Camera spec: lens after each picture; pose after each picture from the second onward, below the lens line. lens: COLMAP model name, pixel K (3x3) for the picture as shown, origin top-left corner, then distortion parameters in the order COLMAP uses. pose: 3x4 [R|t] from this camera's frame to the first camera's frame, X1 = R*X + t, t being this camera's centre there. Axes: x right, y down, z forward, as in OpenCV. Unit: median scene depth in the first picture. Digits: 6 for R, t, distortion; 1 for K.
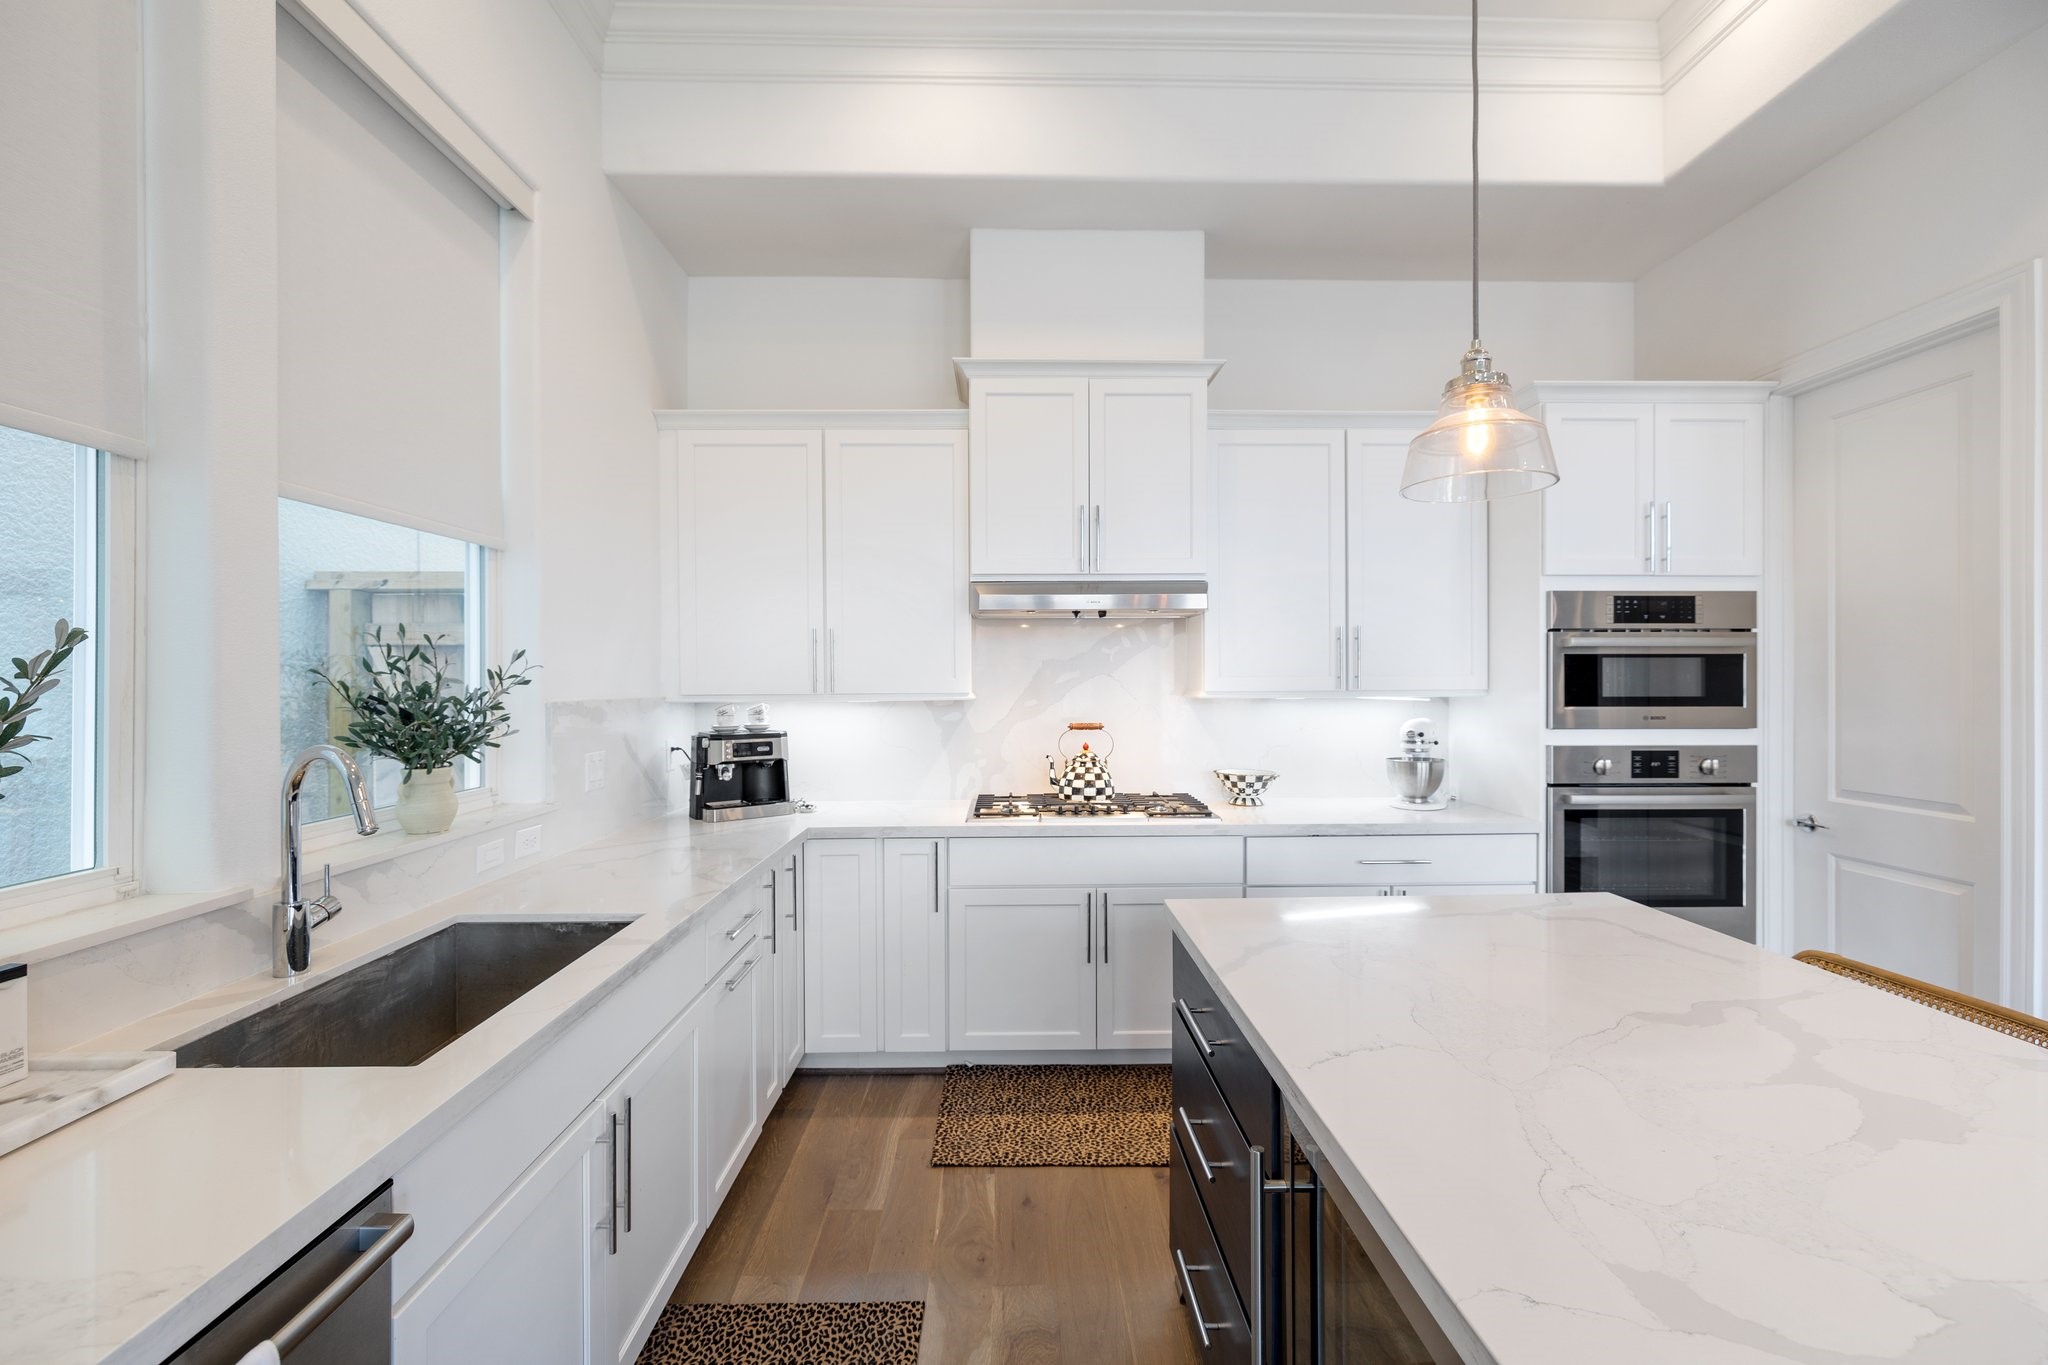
lens RADIAL K [[855.3, 0, 1024.0], [0, 855.3, 682.5], [0, 0, 1]] dist [-0.002713, -0.000377]
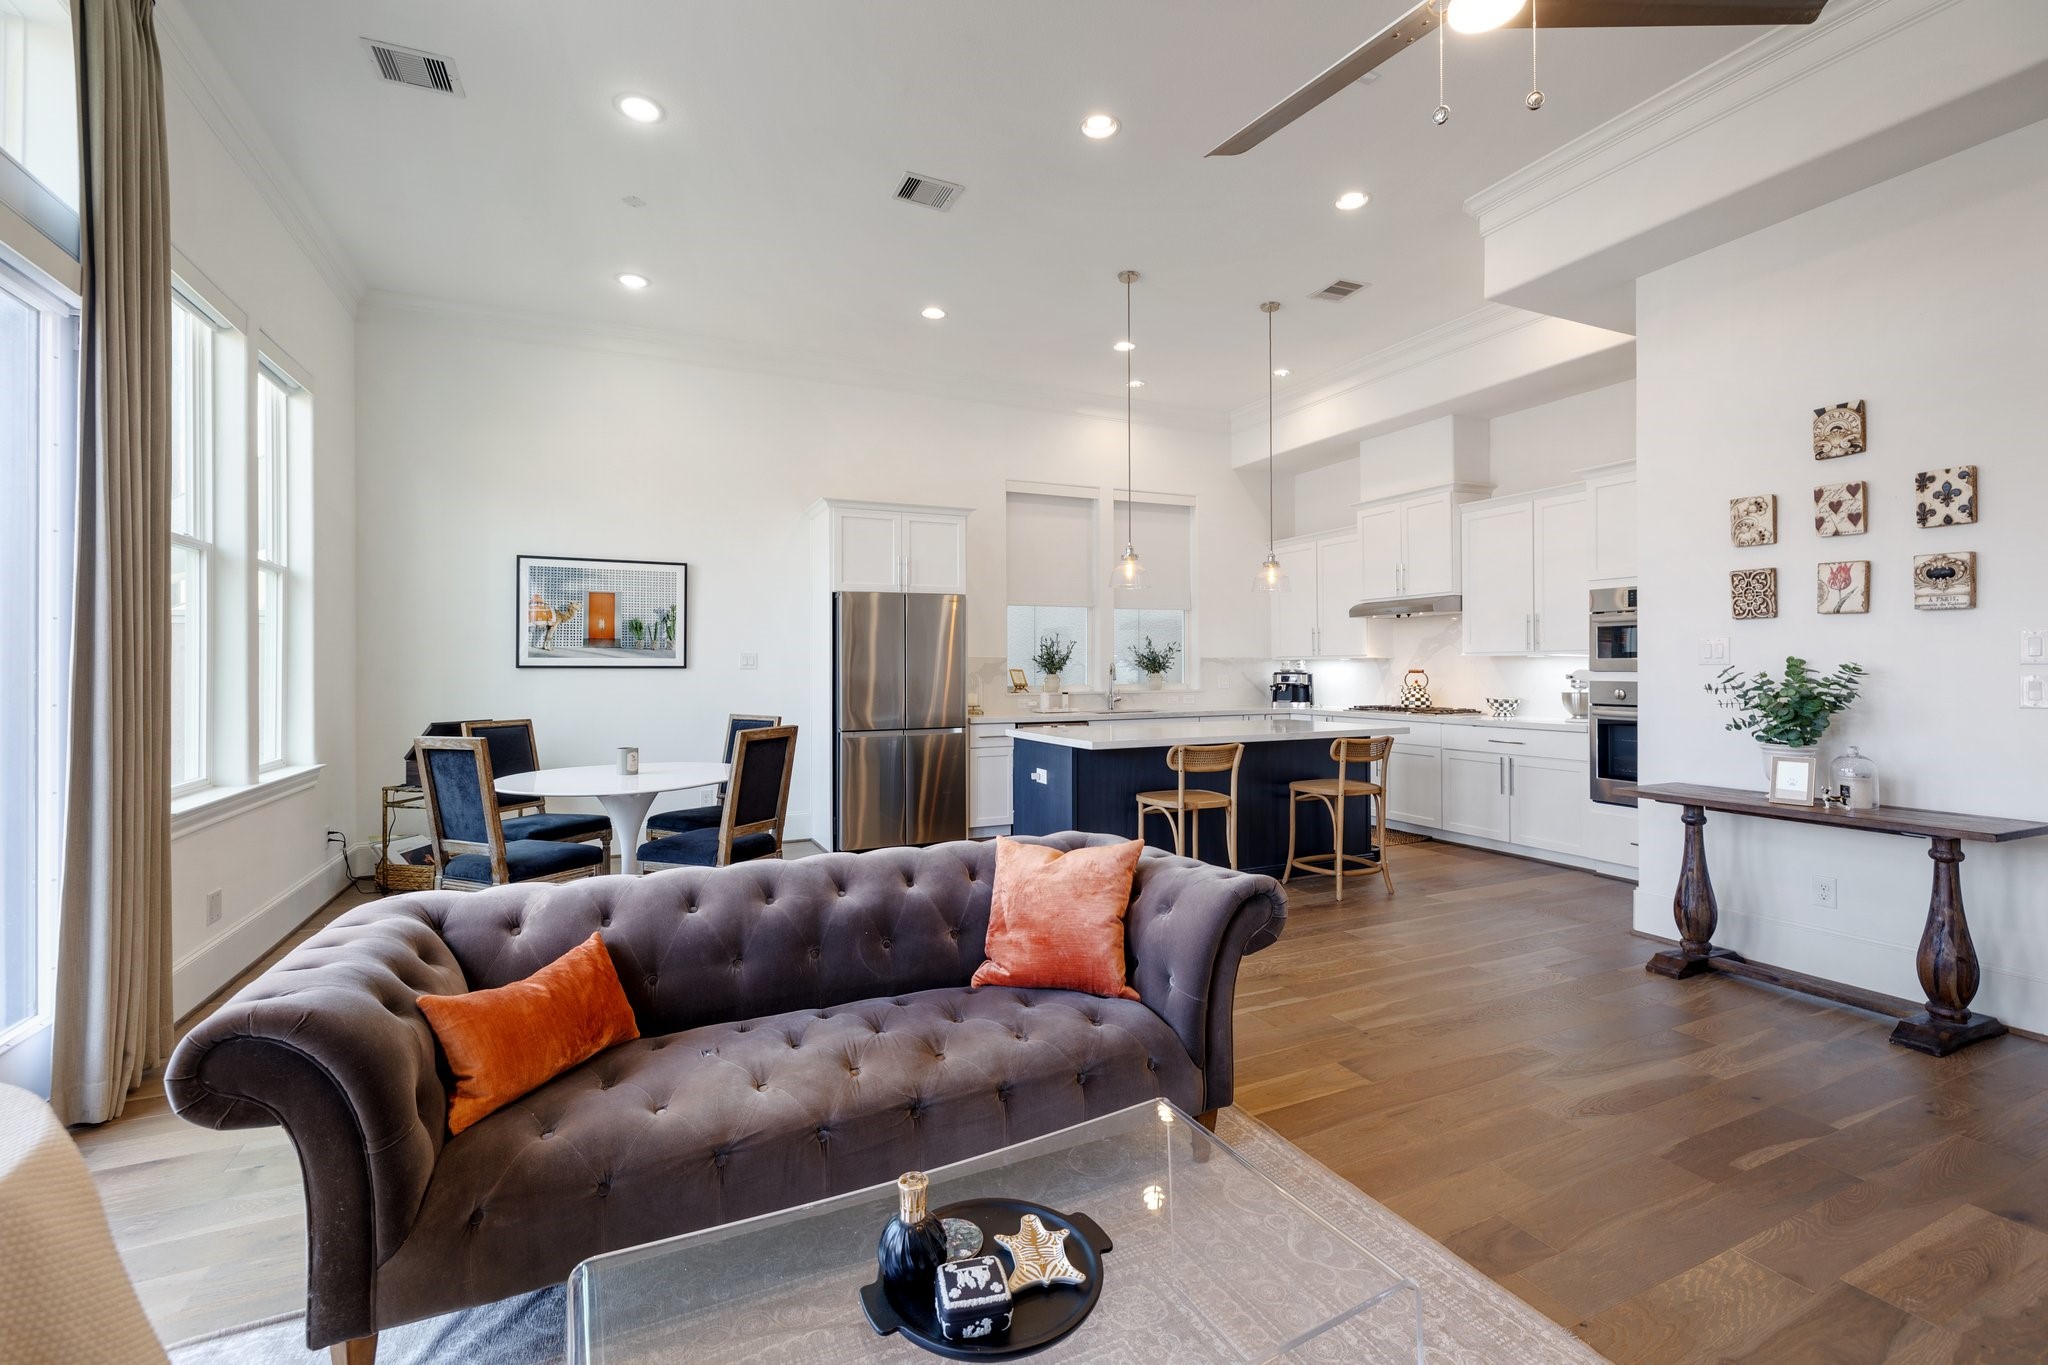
lens RADIAL K [[889.3, 0, 1022.3], [0, 889.3, 661.6], [0, 0, 1]] dist [0.001812, 0.000051]
pose [[0.395558, -0.003665, -0.918434, 1.680495], [-0.002868, 0.999982, -0.005225, 0.044339], [0.918437, 0.004701, 0.395540, -0.688673]]
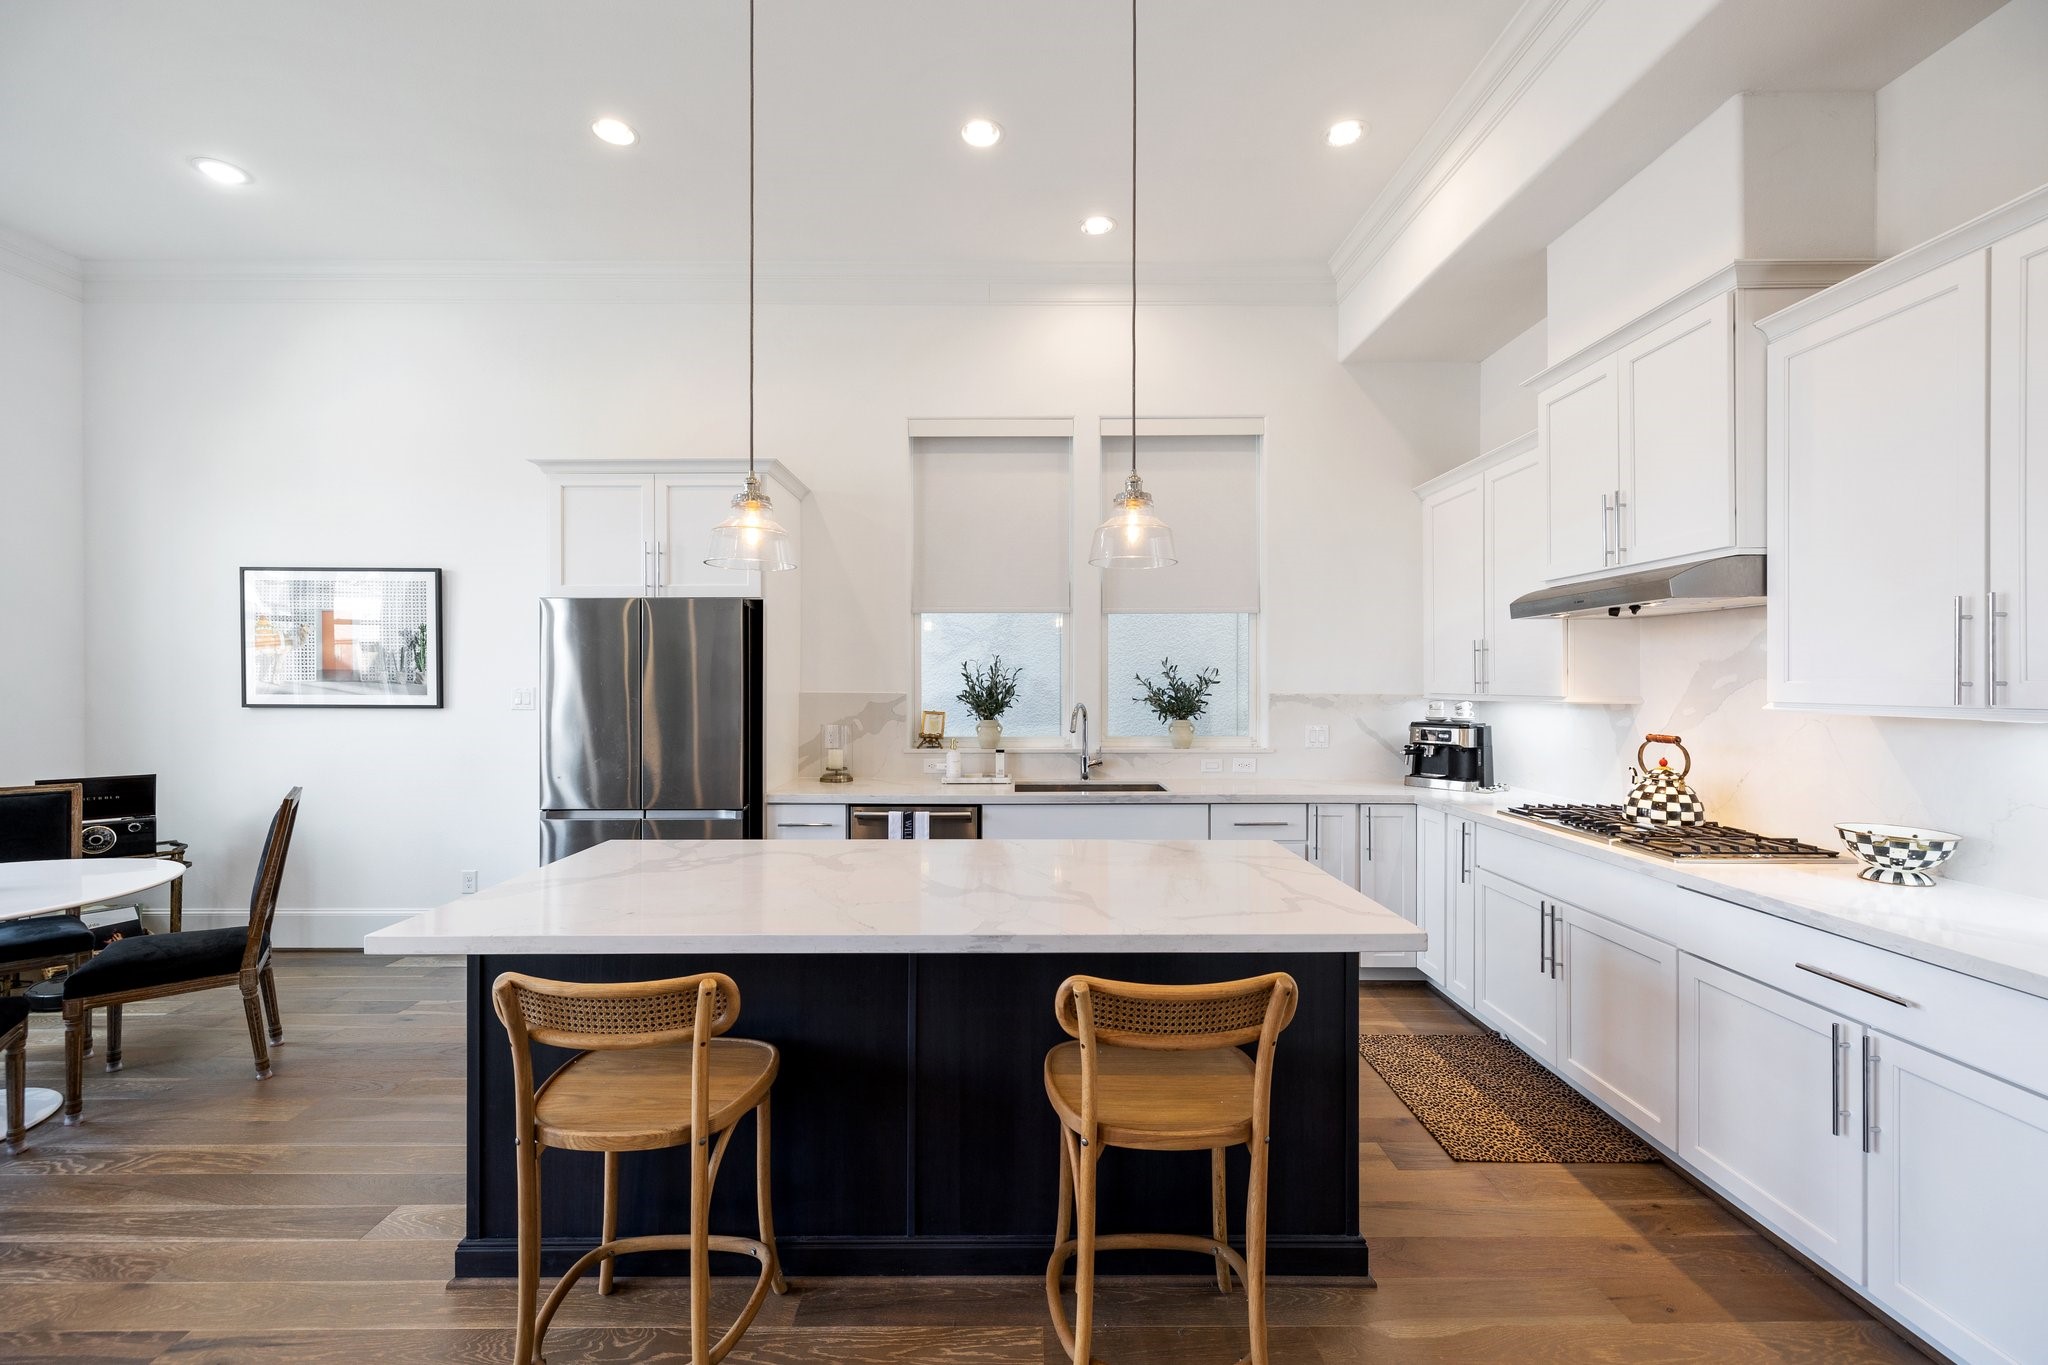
lens RADIAL K [[863.6, 0, 1017.4], [0, 863.6, 679.8], [0, 0, 1]] dist [0.001339, 0.000024]
pose [[-0.023901, 0.003419, -0.999708, 0.999610], [-0.006319, 0.999974, 0.003571, -0.007112], [0.999694, 0.006402, -0.023879, 0.385808]]
